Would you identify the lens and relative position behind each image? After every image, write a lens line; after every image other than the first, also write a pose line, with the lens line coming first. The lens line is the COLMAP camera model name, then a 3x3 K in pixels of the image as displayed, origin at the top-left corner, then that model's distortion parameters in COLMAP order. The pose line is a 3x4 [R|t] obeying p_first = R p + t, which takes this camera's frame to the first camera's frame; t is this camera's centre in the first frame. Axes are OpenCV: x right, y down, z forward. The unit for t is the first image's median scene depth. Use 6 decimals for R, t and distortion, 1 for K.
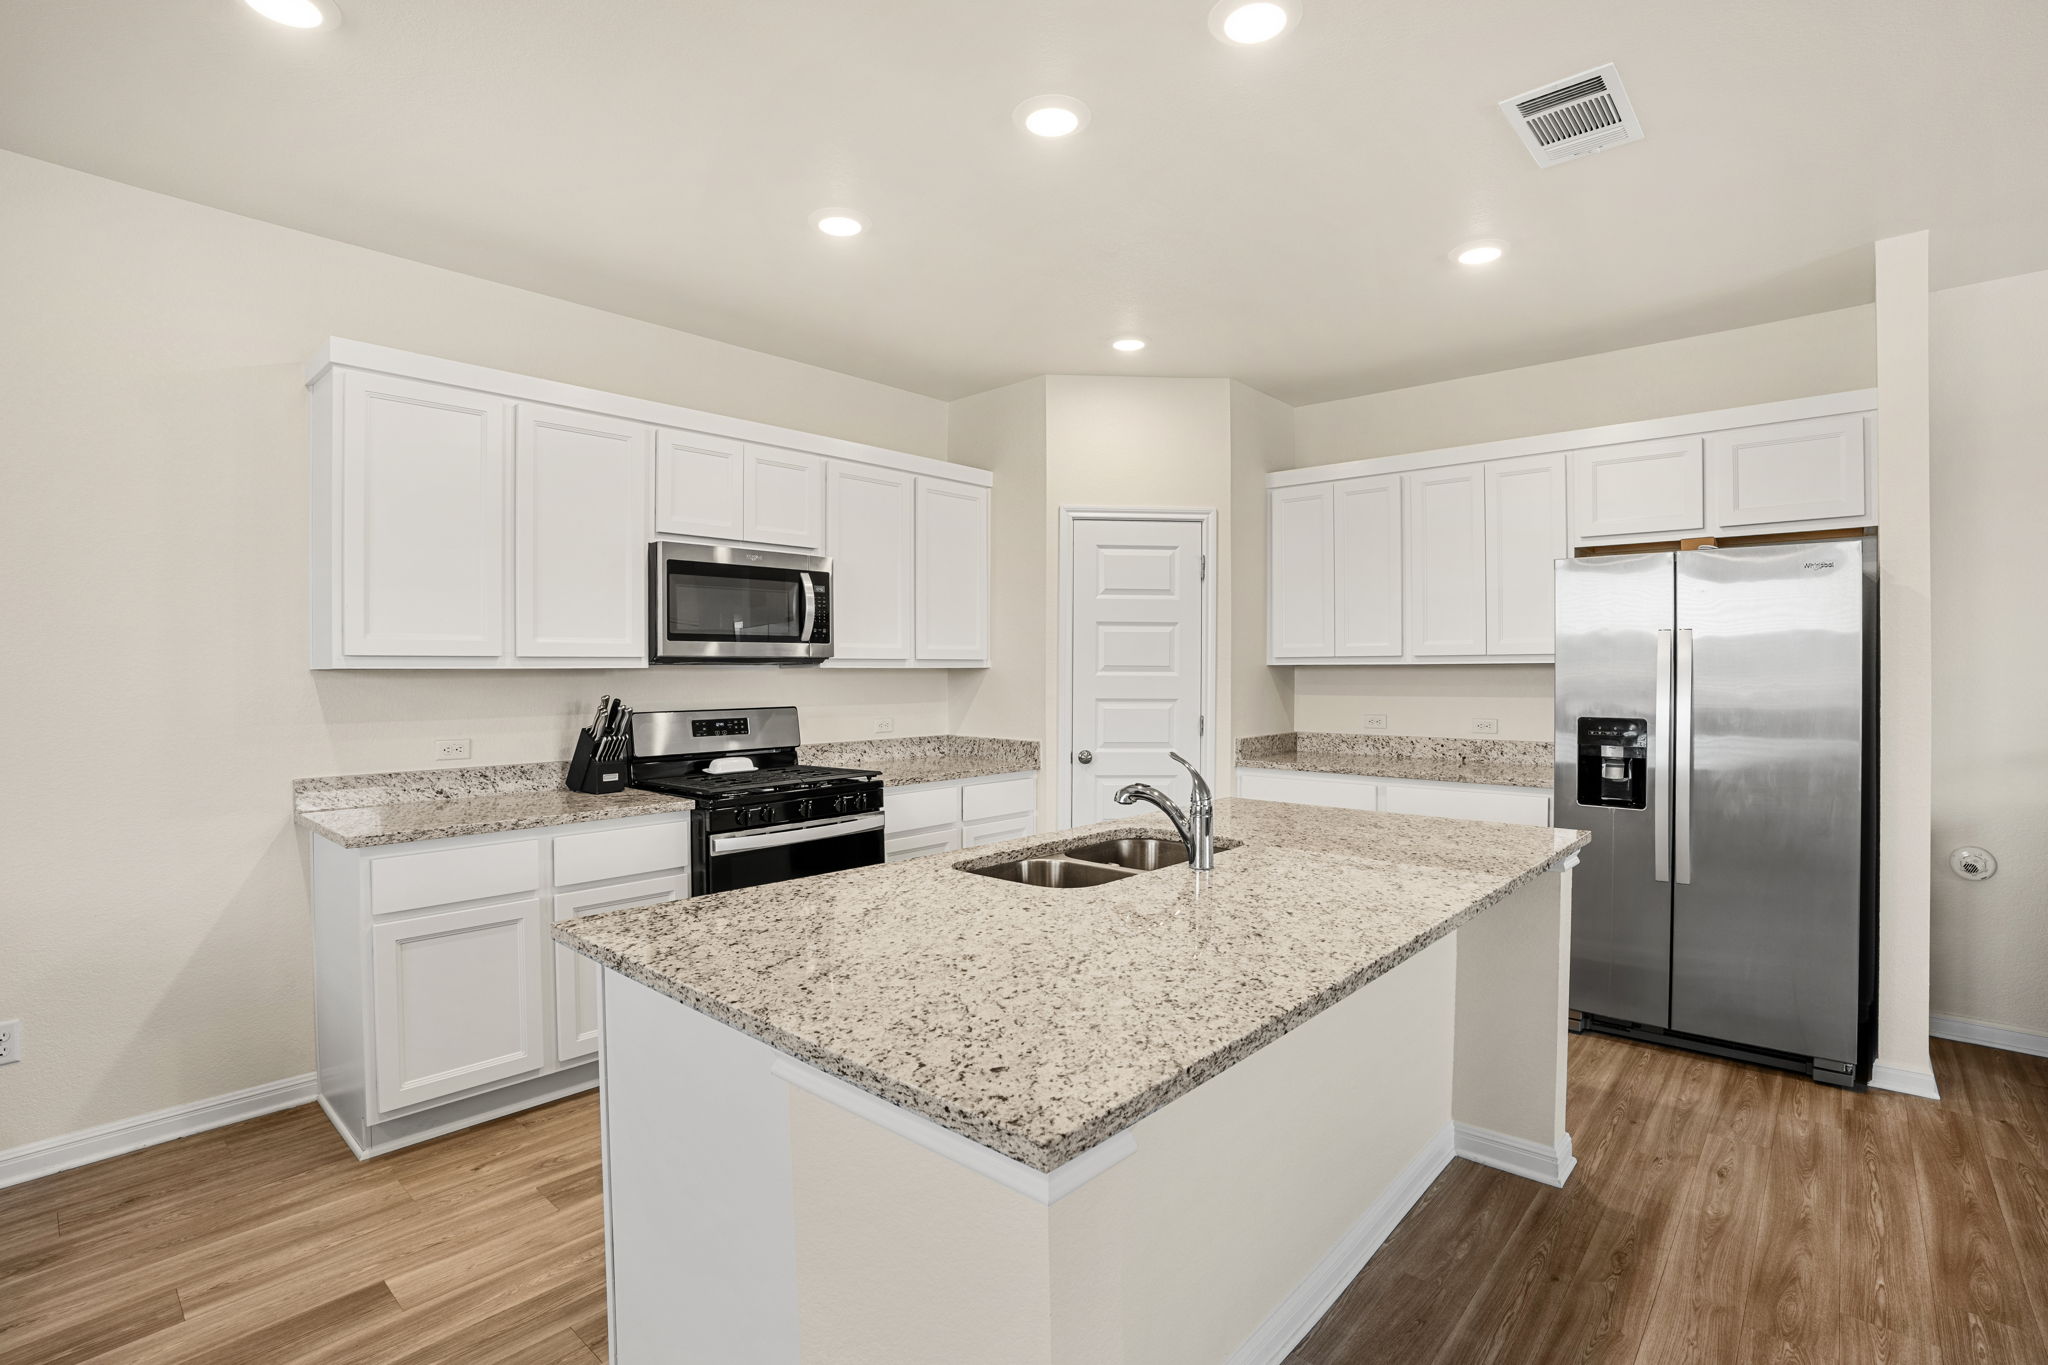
lens RADIAL K [[959.9, 0, 1061.9], [0, 959.9, 684.3], [0, 0, 1]] dist [-0.046595, 0.017759]
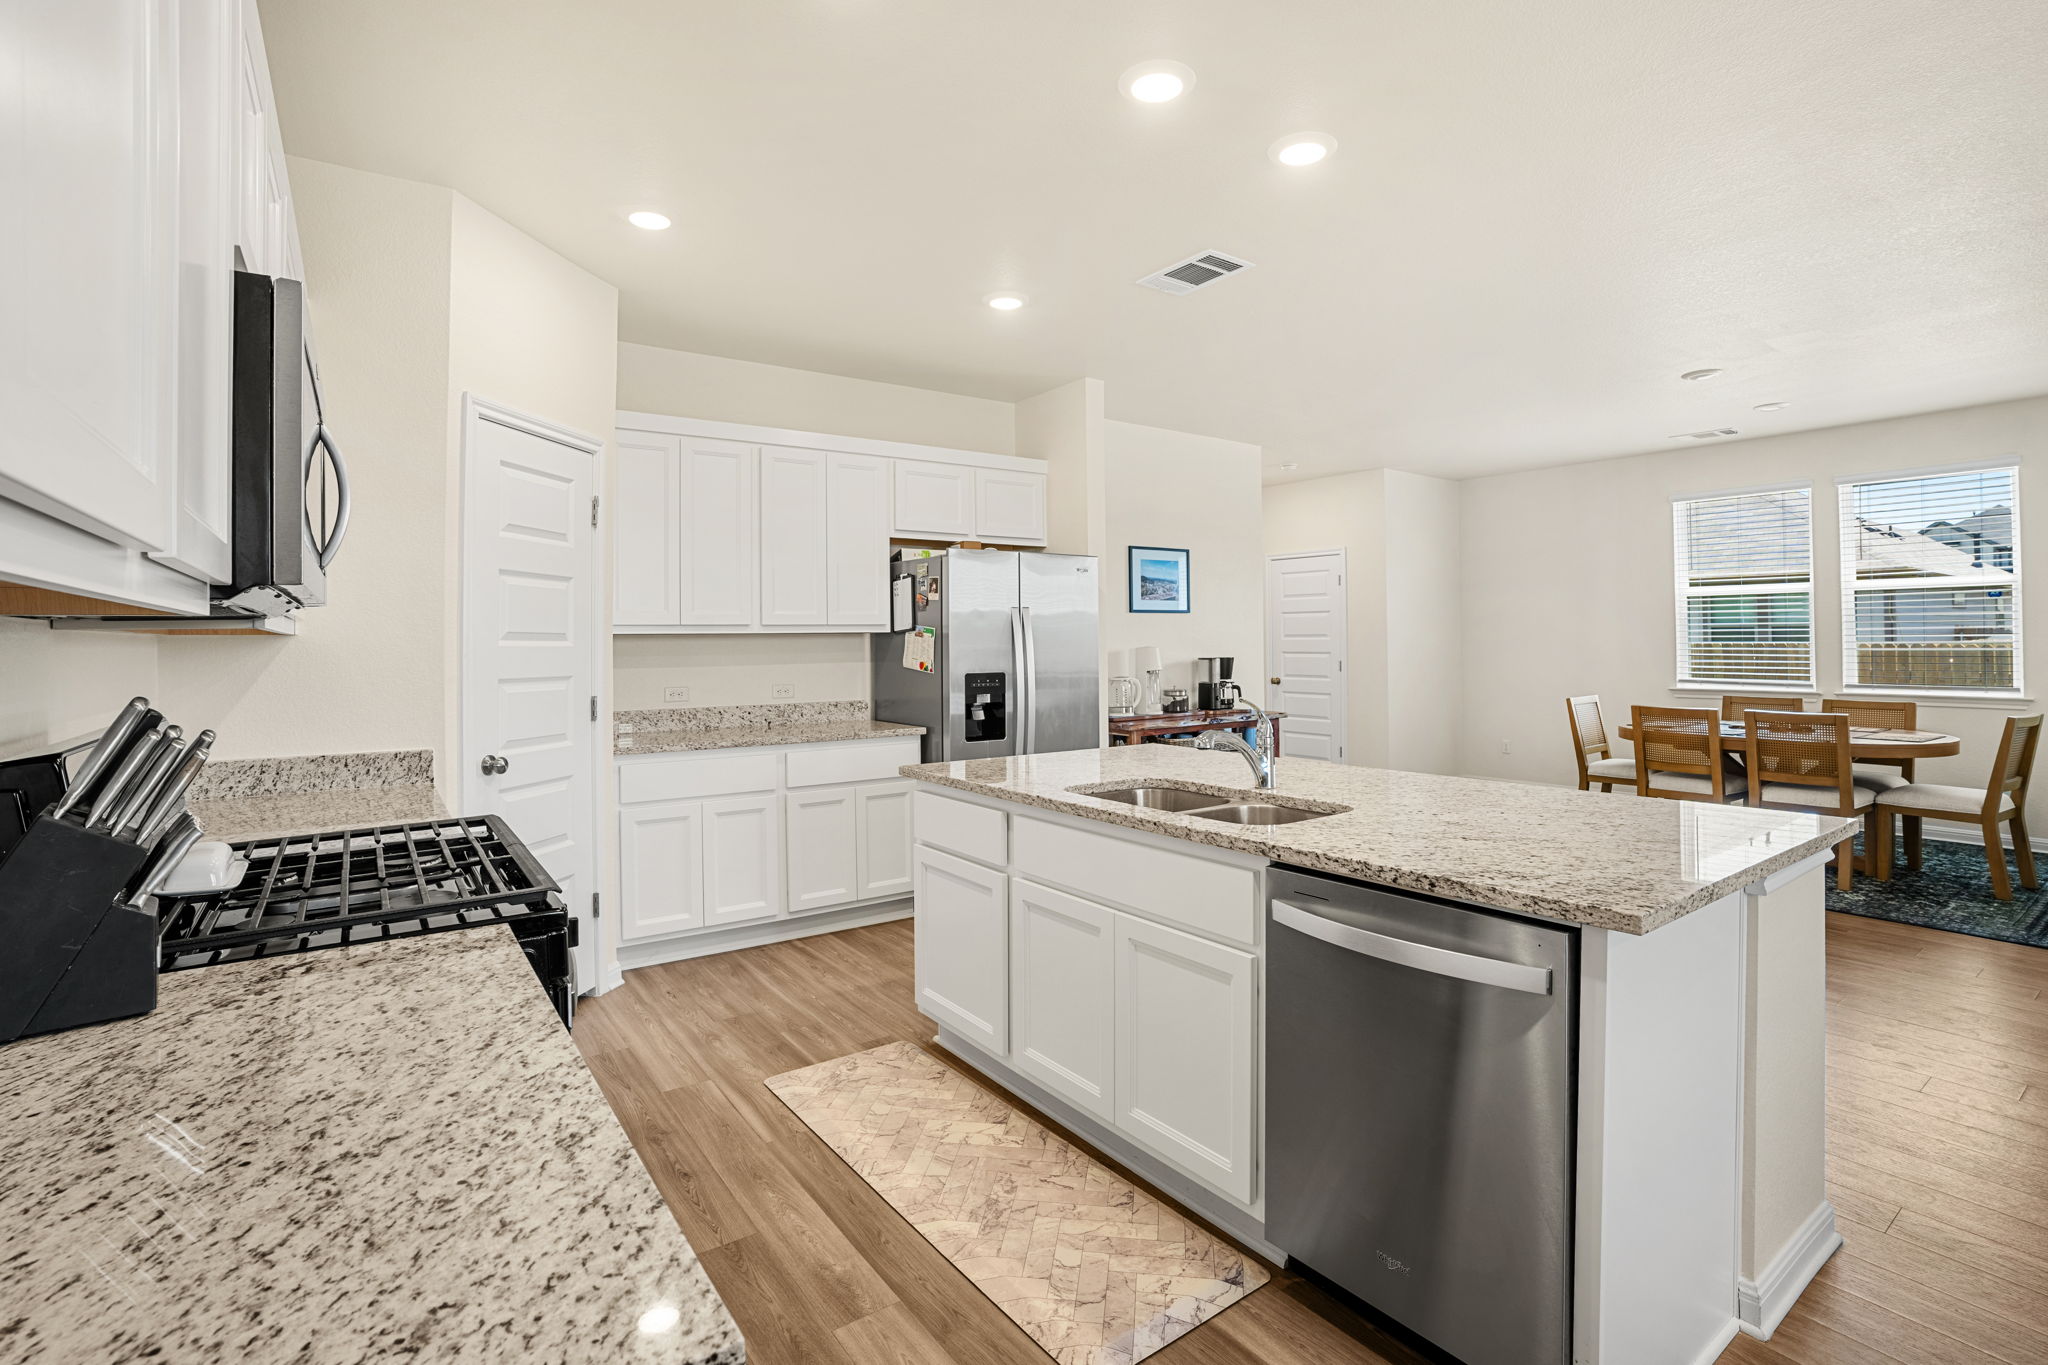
lens RADIAL K [[959.9, 0, 1027.9], [0, 959.9, 646.2], [0, 0, 1]] dist [-0.046595, 0.017759]
pose [[0.251592, -0.007017, 0.967808, -0.626114], [0.022577, 0.999744, 0.001379, -0.002735], [-0.967570, 0.021503, 0.251686, 0.539651]]
